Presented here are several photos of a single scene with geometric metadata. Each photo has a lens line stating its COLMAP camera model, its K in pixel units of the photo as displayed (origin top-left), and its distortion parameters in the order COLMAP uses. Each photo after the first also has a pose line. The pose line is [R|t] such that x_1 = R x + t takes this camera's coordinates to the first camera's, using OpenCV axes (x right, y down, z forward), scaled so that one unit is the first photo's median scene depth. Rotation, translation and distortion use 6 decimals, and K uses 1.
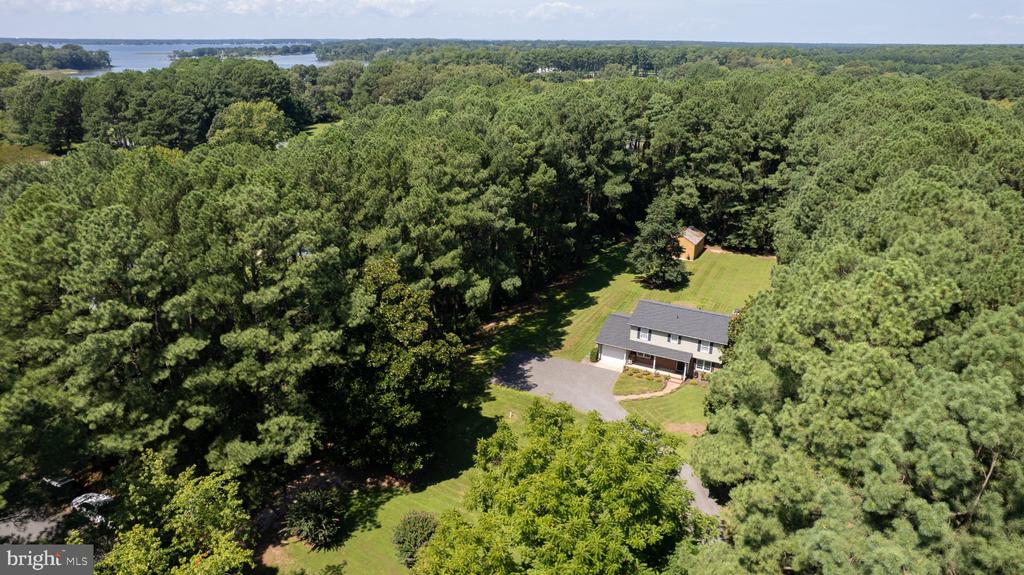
lens RADIAL K [[658.6, 0, 512.0], [0, 658.6, 287.5], [0, 0, 1]] dist [-0.046654, -0.000219]
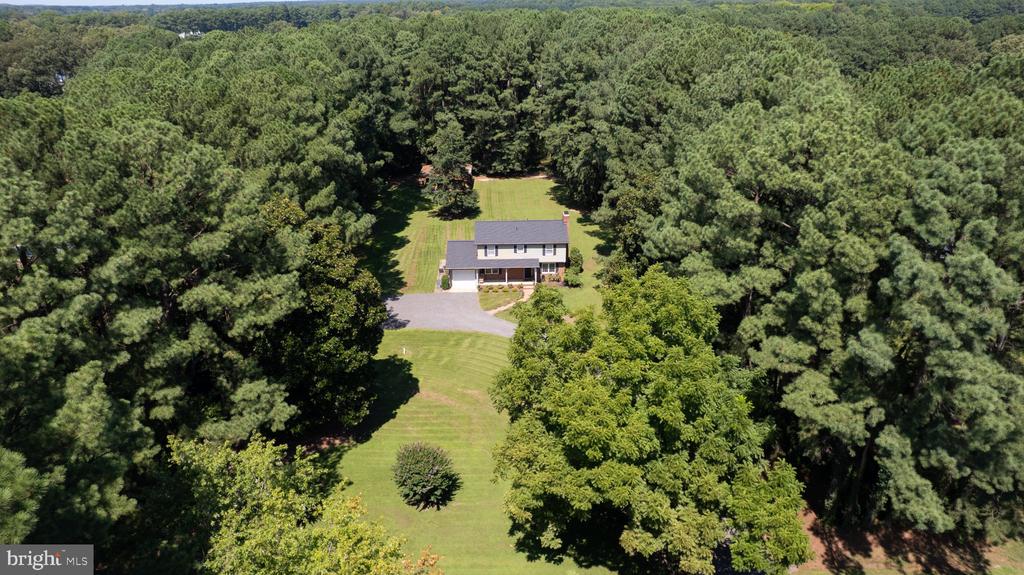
lens RADIAL K [[667.5, 0, 512.0], [0, 667.5, 287.5], [0, 0, 1]] dist [-0.042886, 0.001697]
pose [[0.871949, -0.210457, 0.442055, -0.231704], [0.189144, 0.977598, 0.092338, 0.033867], [-0.451585, 0.003098, 0.892222, 0.039526]]
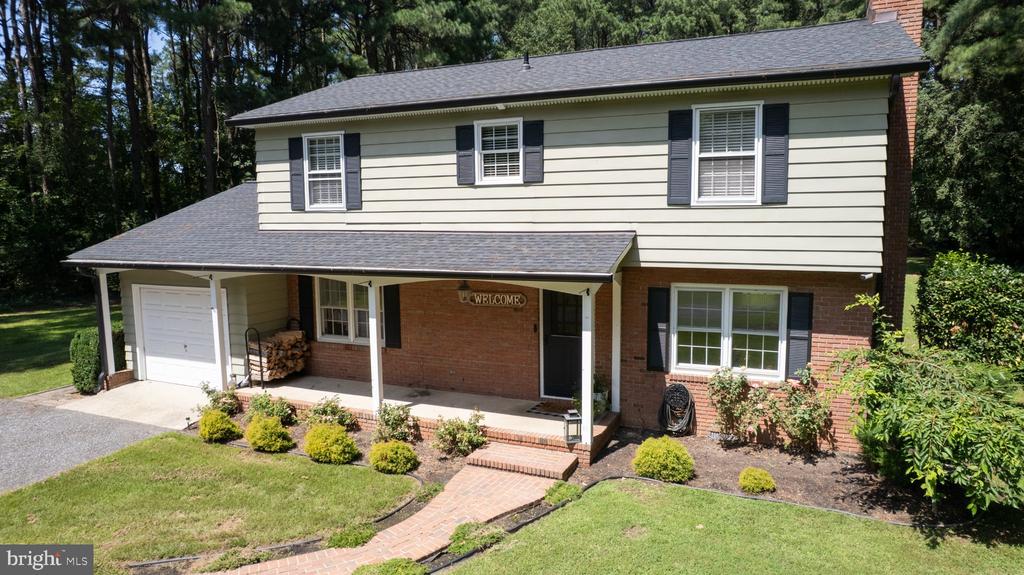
lens RADIAL K [[667.5, 0, 512.0], [0, 667.5, 287.5], [0, 0, 1]] dist [-0.042886, 0.001697]
pose [[0.997831, -0.024991, 0.060893, 0.218882], [0.039504, 0.967357, -0.250319, 0.129444], [-0.052649, 0.252182, 0.966247, 0.790532]]
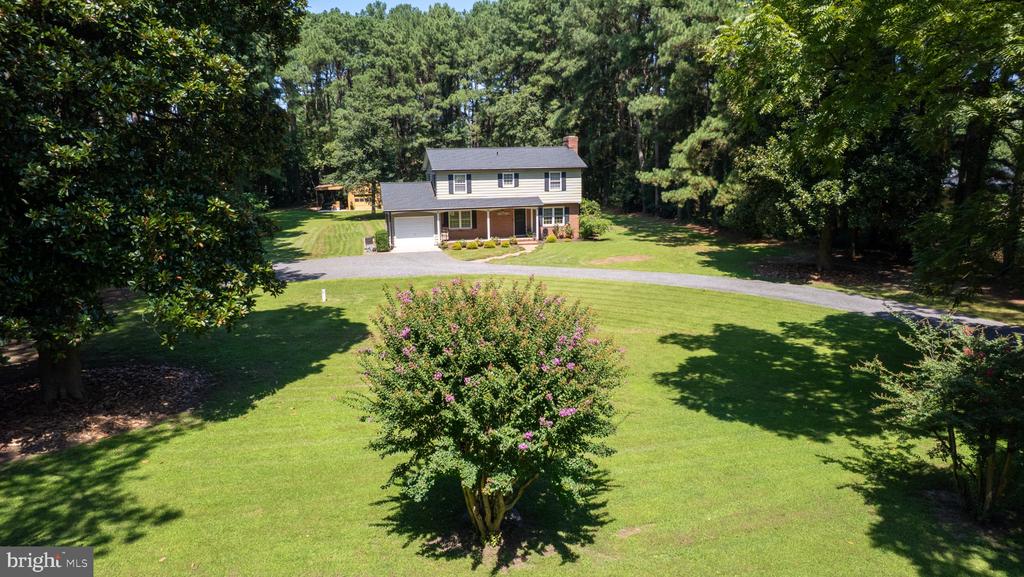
lens RADIAL K [[678.9, 0, 512.0], [0, 678.9, 288.5], [0, 0, 1]] dist [-0.038498, 0.000520]
pose [[0.766218, -0.140711, 0.626985, -0.158981], [0.253404, 0.962822, -0.093595, 0.219515], [-0.590505, 0.230595, 0.773388, 0.469707]]
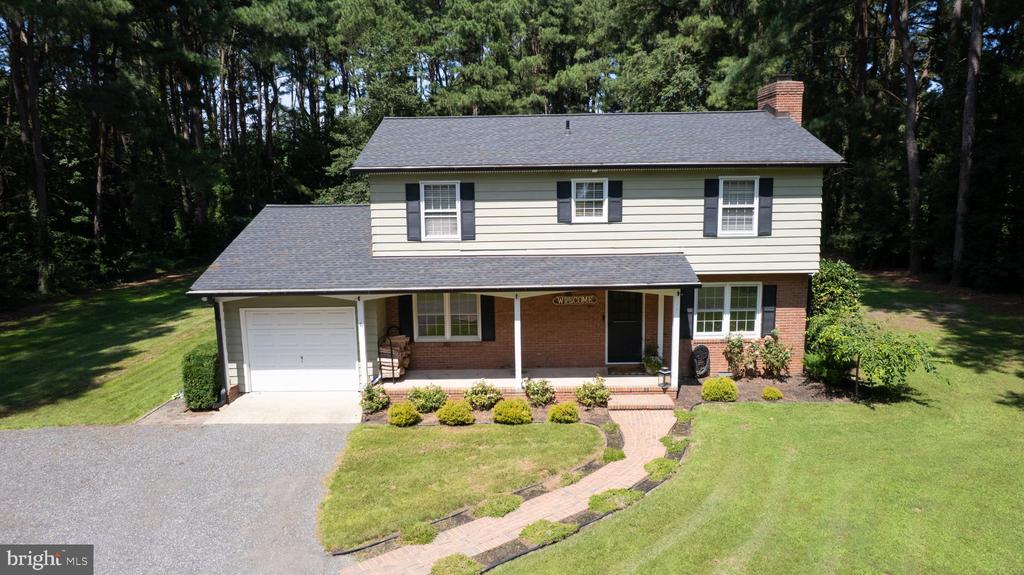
lens RADIAL K [[672.6, 0, 512.0], [0, 672.6, 287.5], [0, 0, 1]] dist [-0.051896, -0.000323]
pose [[0.890329, -0.091536, 0.446021, 0.117289], [0.184343, 0.968174, -0.169282, 0.123705], [-0.416331, 0.232938, 0.878868, 0.756035]]
